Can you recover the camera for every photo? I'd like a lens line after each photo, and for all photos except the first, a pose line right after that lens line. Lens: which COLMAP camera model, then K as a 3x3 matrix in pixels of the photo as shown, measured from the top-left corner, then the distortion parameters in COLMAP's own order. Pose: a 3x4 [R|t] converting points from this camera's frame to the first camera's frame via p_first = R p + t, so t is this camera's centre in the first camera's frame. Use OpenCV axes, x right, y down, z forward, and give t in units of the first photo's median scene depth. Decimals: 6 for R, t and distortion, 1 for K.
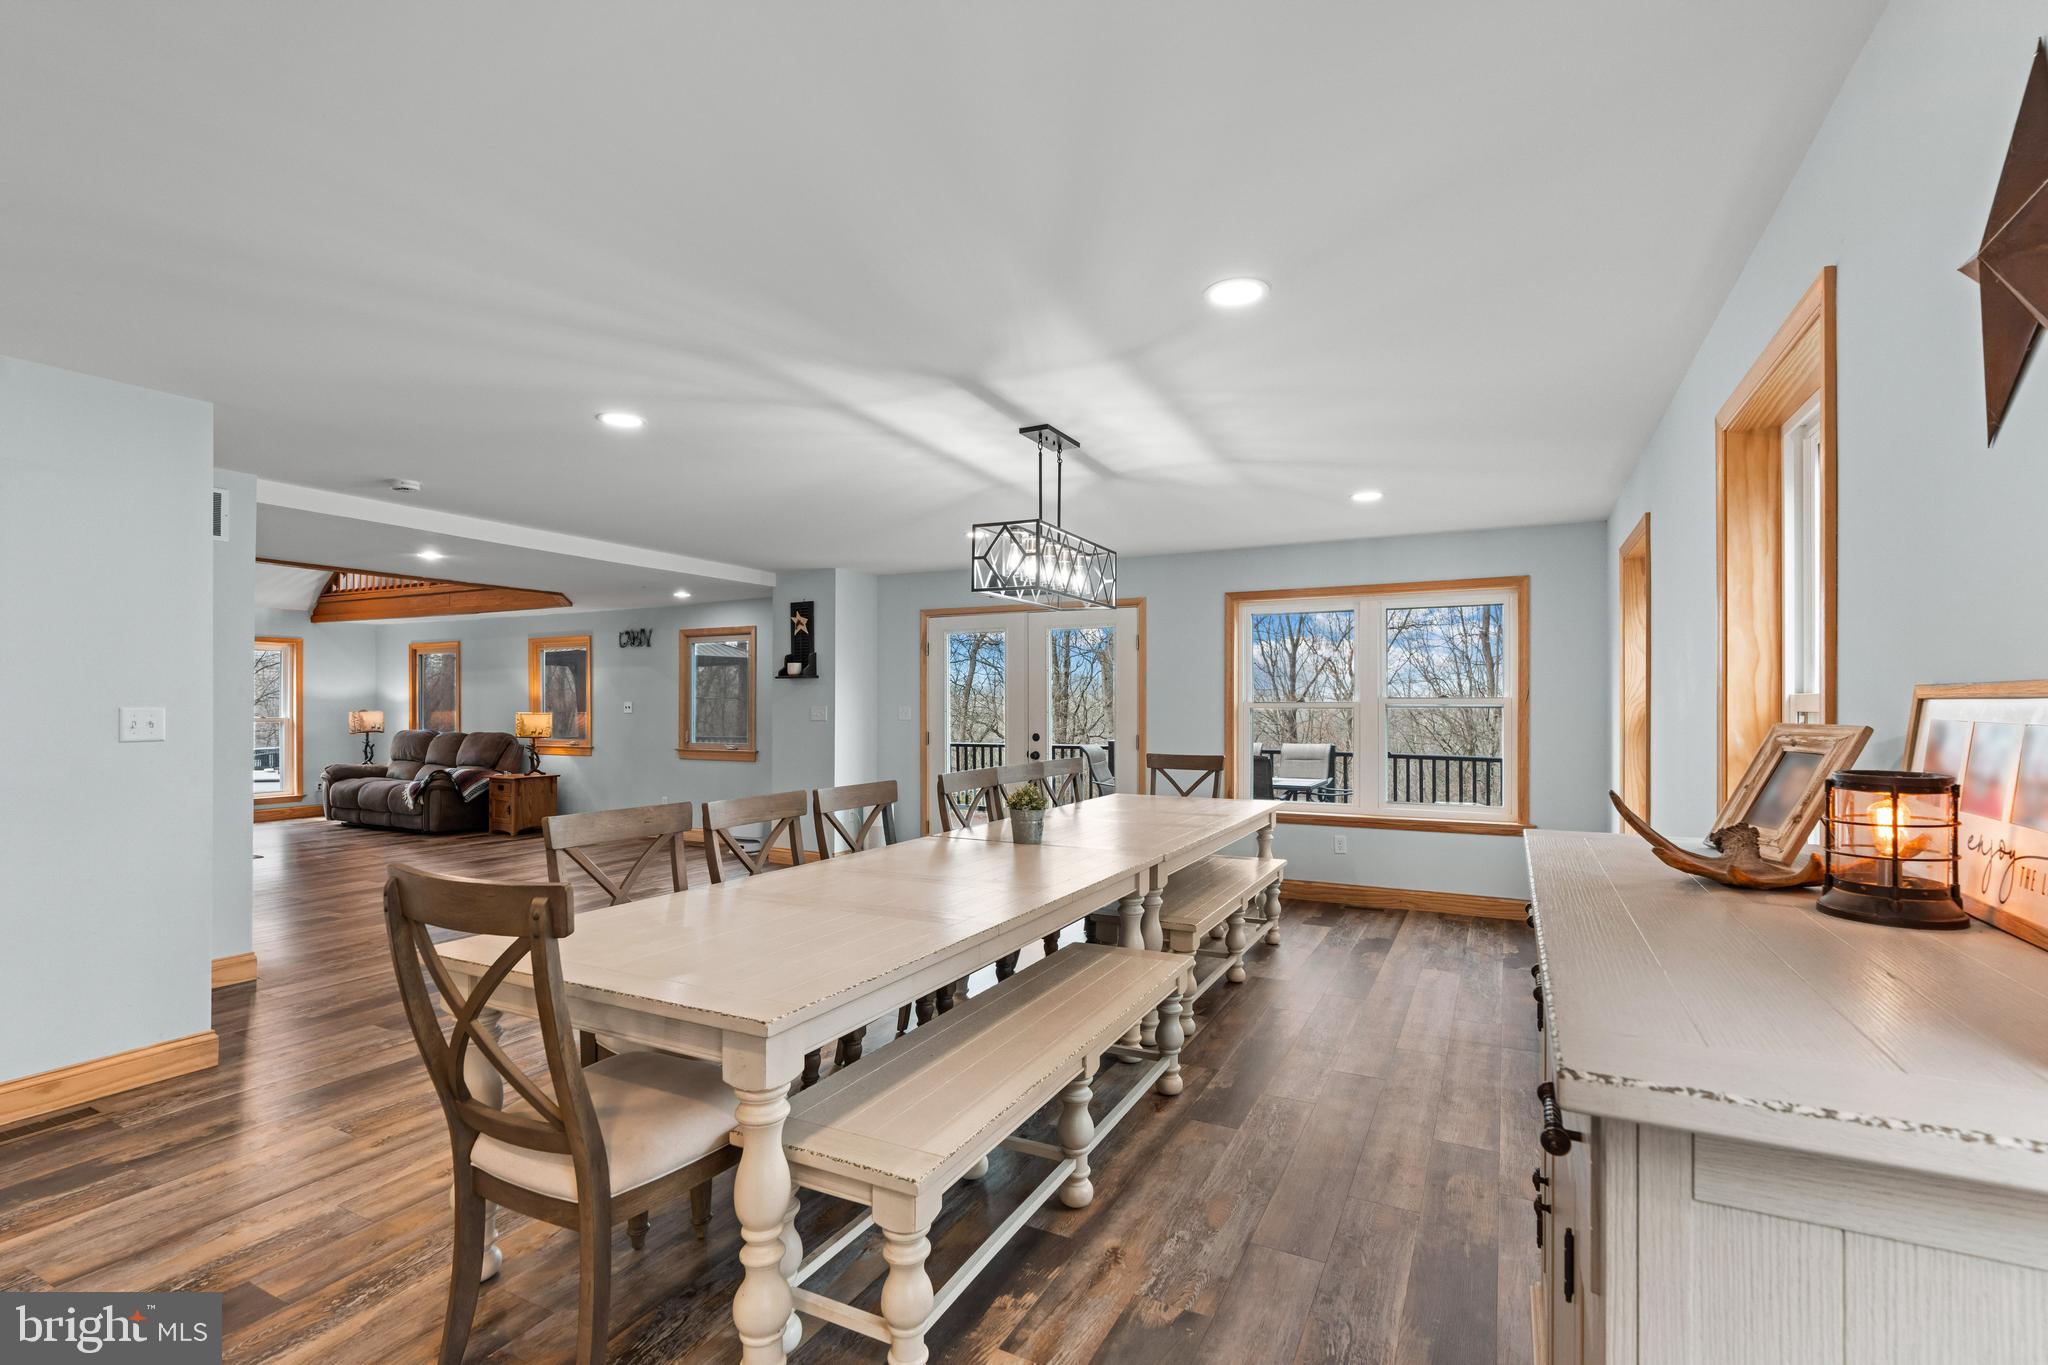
lens RADIAL K [[922.4, 0, 1029.4], [0, 922.4, 701.1], [0, 0, 1]] dist [0.000904, 0.000968]
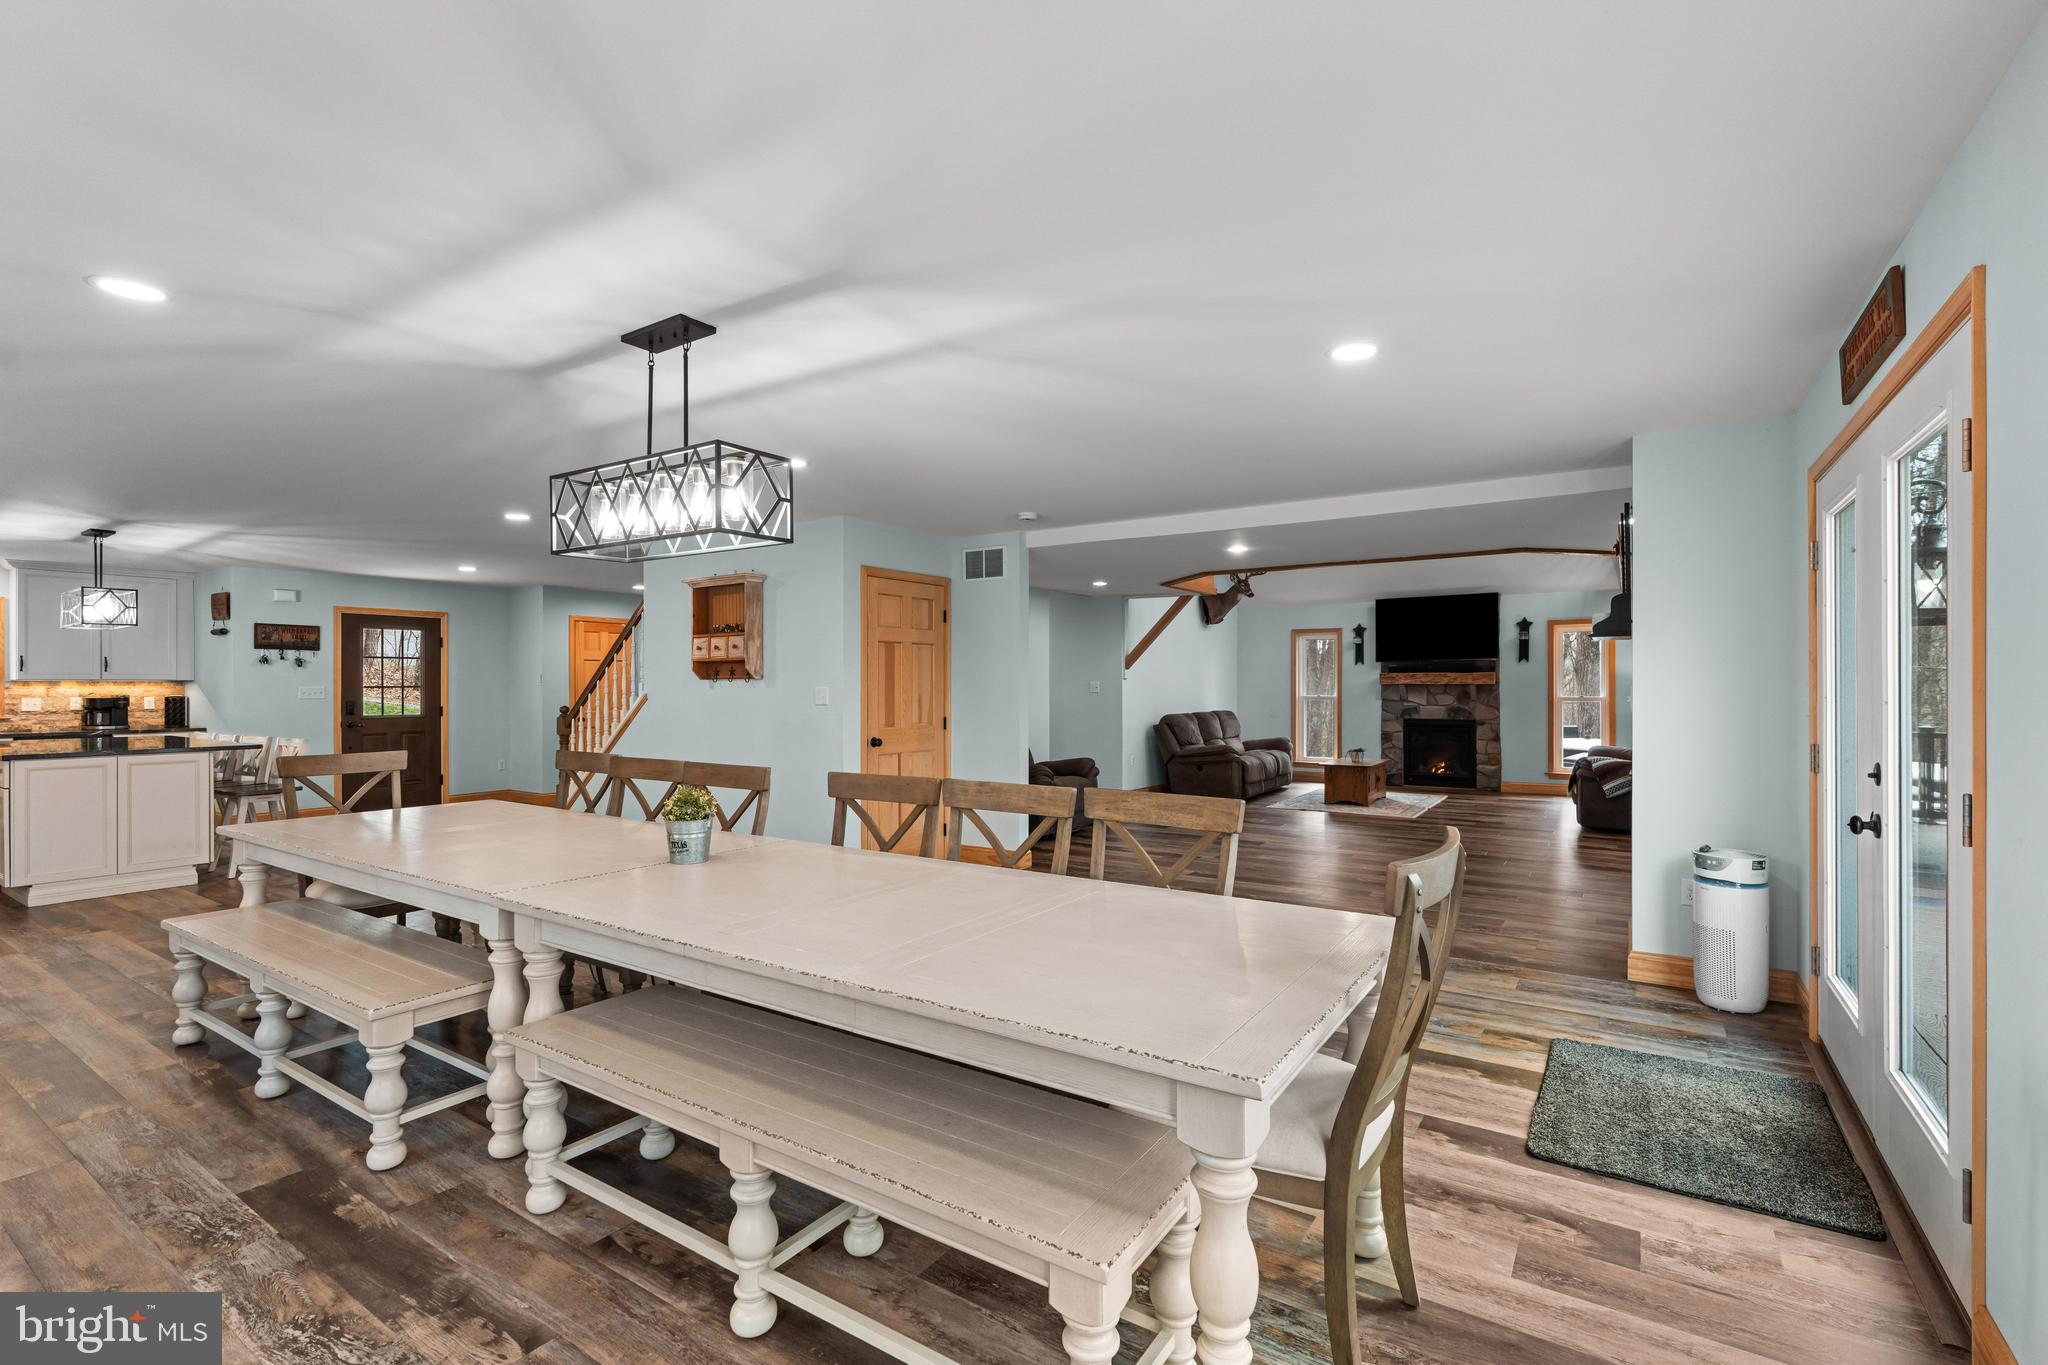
lens RADIAL K [[922.4, 0, 1035.5], [0, 922.4, 678.6], [0, 0, 1]] dist [0.000904, 0.000968]
pose [[-0.114085, -0.006229, -0.993451, 0.277529], [0.003323, 0.999972, -0.006651, 0.002313], [0.993465, -0.004060, -0.114061, 0.517279]]
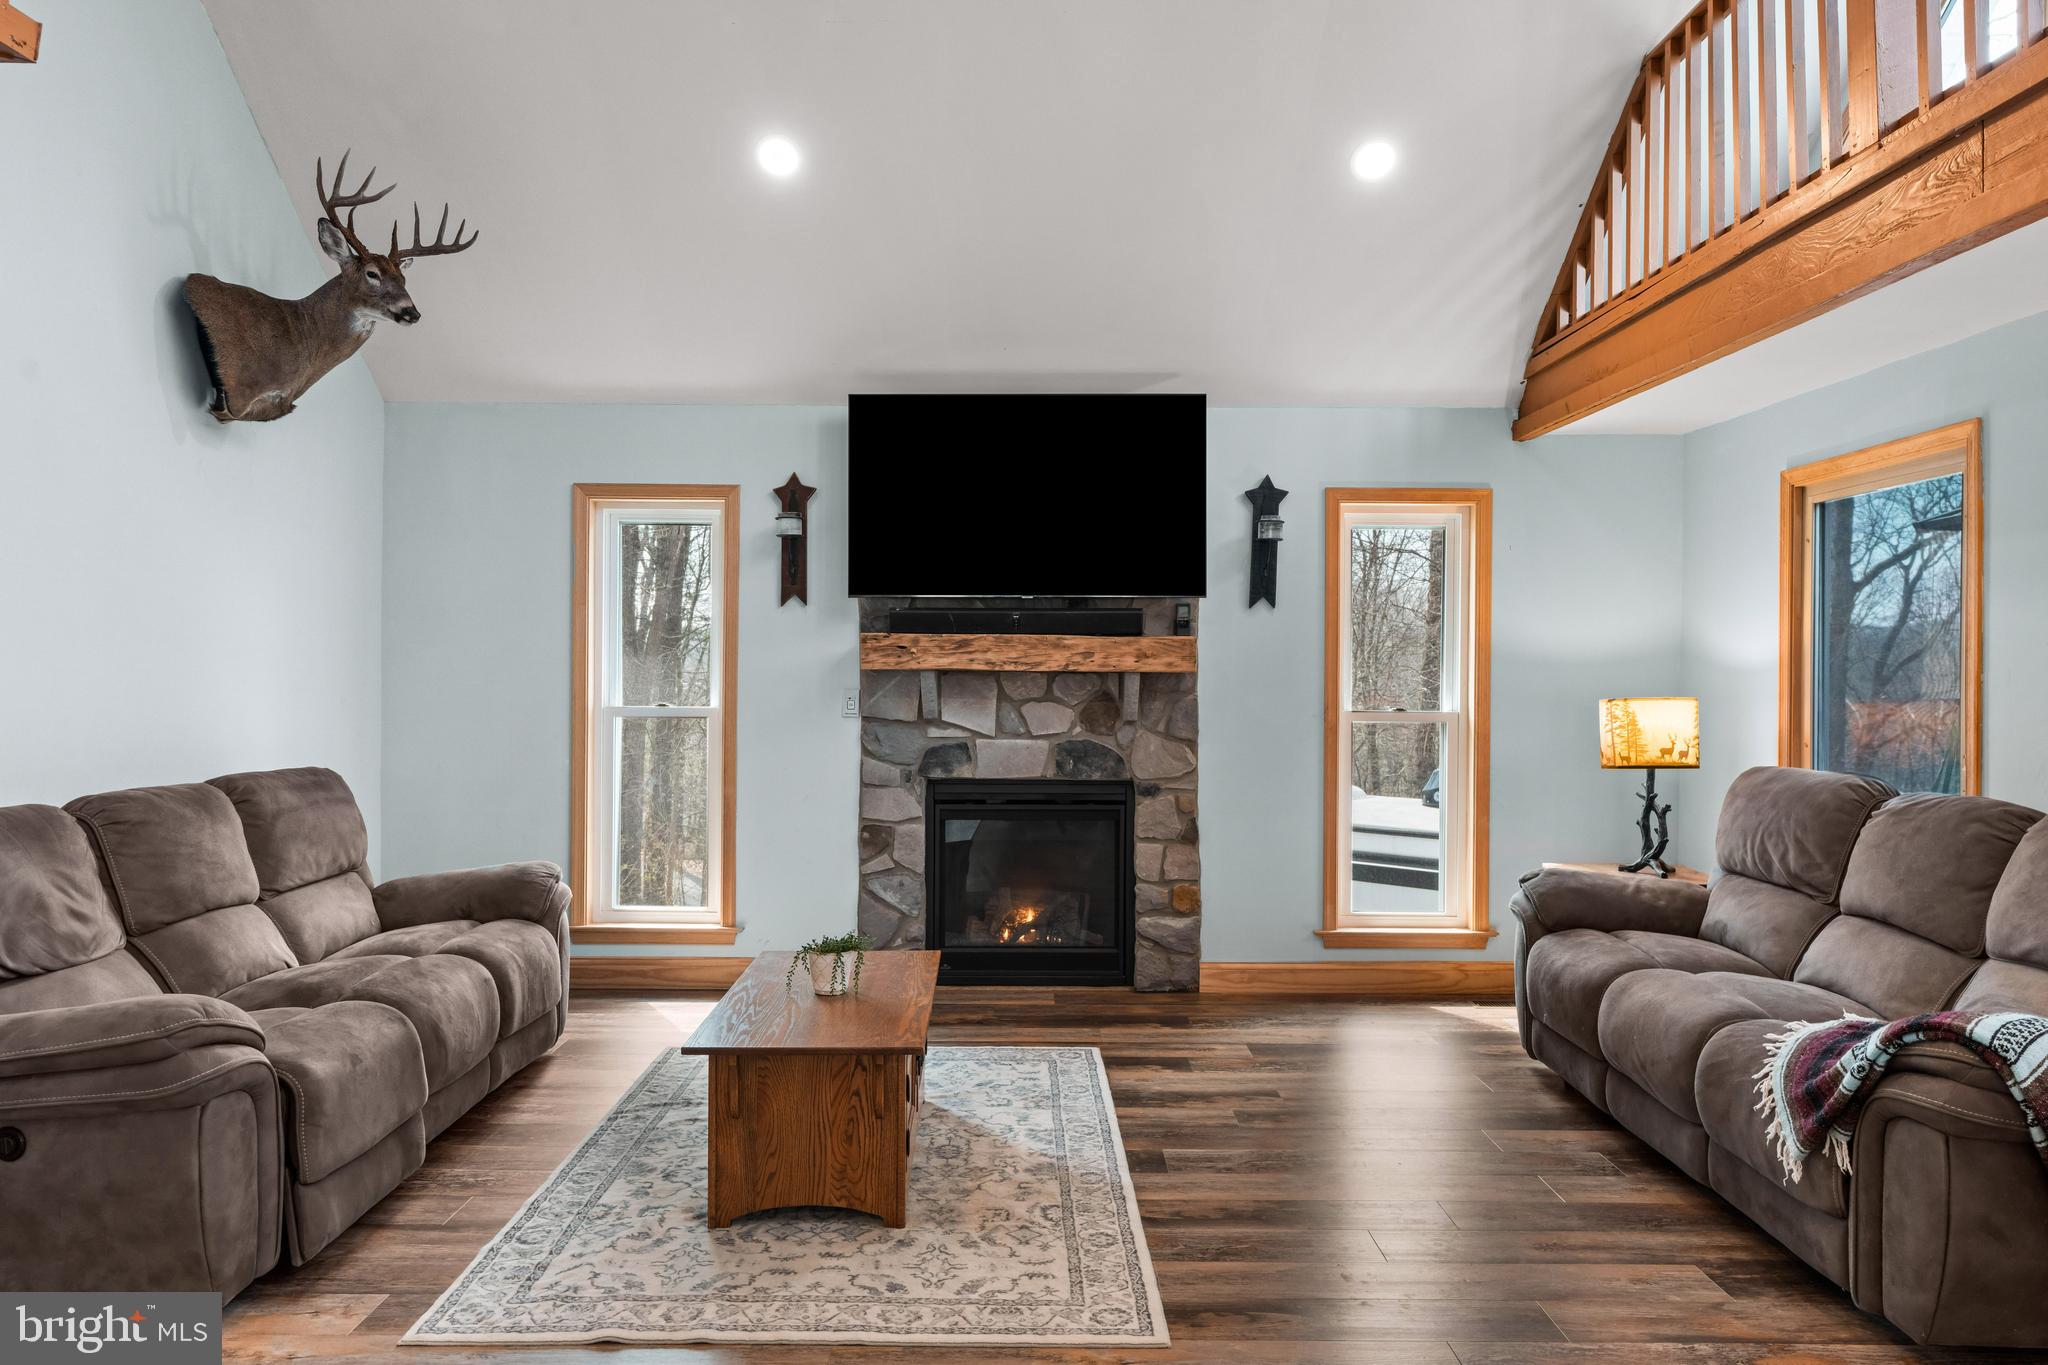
lens RADIAL K [[1328.5, 0, 1020.4], [0, 1328.5, 675.2], [0, 0, 1]] dist [-0.007313, -0.000606]
pose [[0.449778, 0.005944, -0.893121, -0.434257], [-0.005733, 0.999976, 0.003768, 0.002983], [0.893122, 0.003425, 0.449801, 0.638969]]
